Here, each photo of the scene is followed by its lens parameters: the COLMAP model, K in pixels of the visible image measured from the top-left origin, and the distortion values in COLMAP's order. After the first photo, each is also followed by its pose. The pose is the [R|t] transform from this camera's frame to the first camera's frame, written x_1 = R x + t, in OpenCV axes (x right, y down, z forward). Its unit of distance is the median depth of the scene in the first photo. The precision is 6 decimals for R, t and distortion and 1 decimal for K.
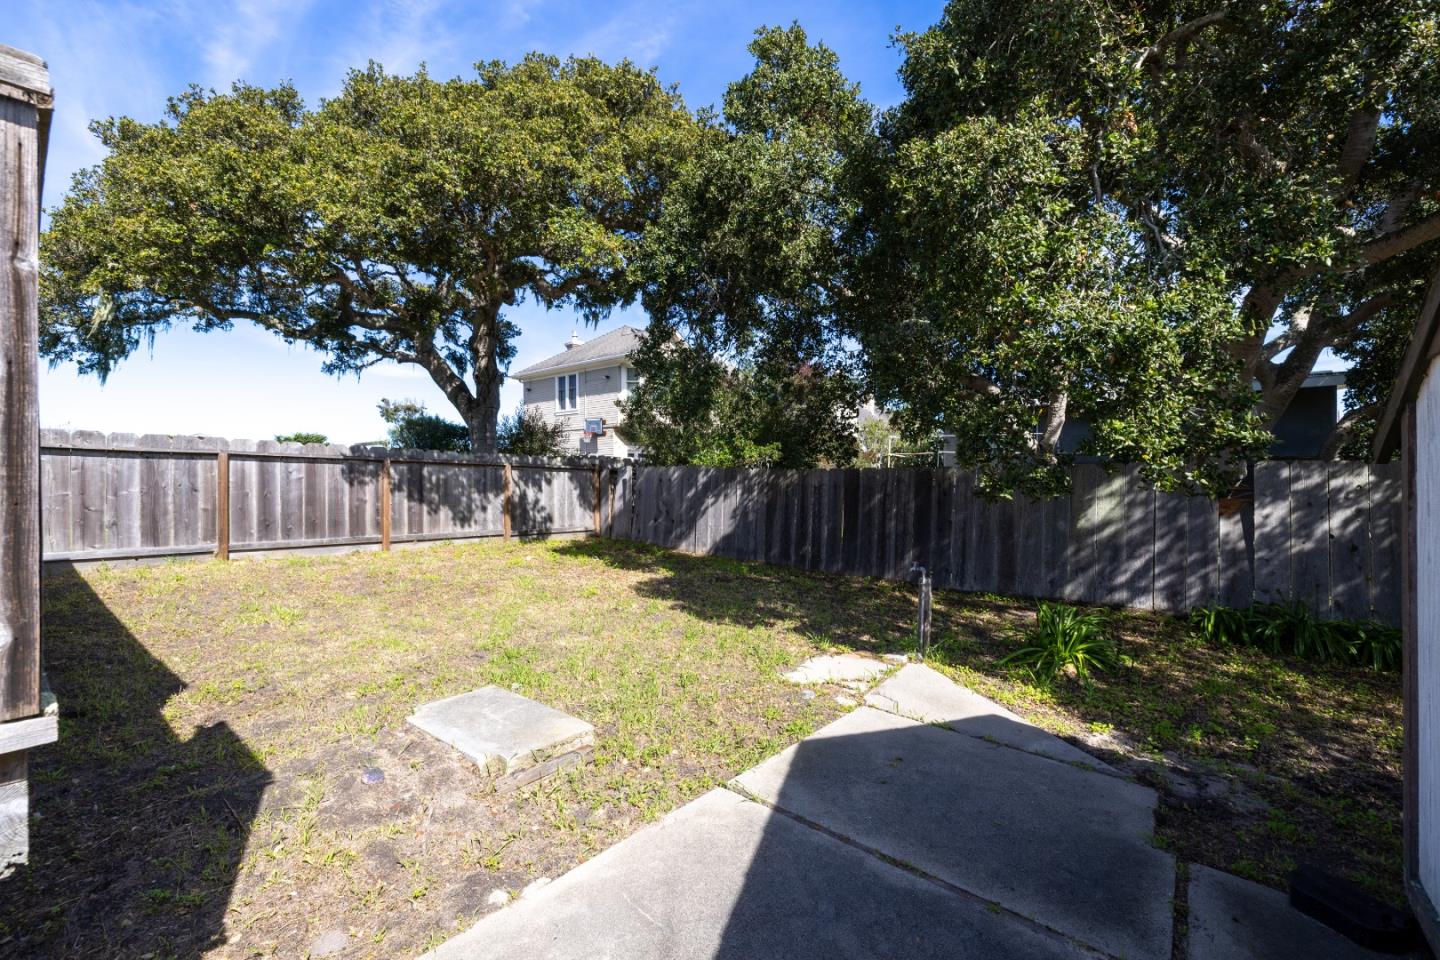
lens RADIAL K [[602.4, 0, 727.1], [0, 602.4, 483.7], [0, 0, 1]] dist [-0.000822, -0.000366]
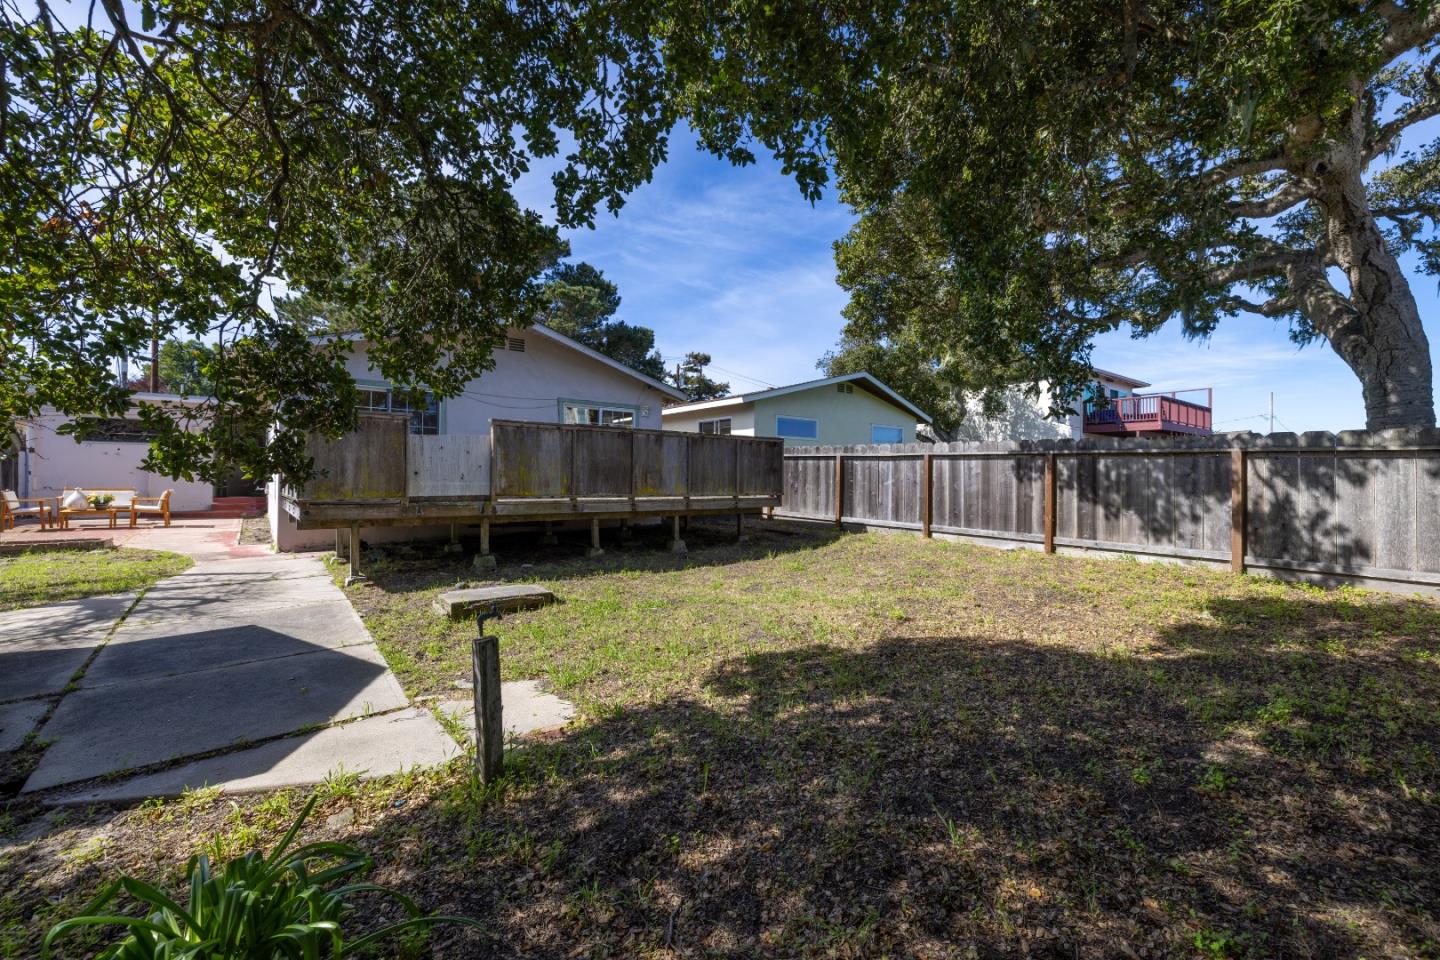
lens RADIAL K [[602.4, 0, 706.1], [0, 602.4, 479.2], [0, 0, 1]] dist [-0.000822, -0.000366]
pose [[-0.245473, -0.003263, -0.969398, 0.459104], [-0.018889, 0.999821, 0.001418, 0.008045], [0.969219, 0.018659, -0.245490, 0.759037]]
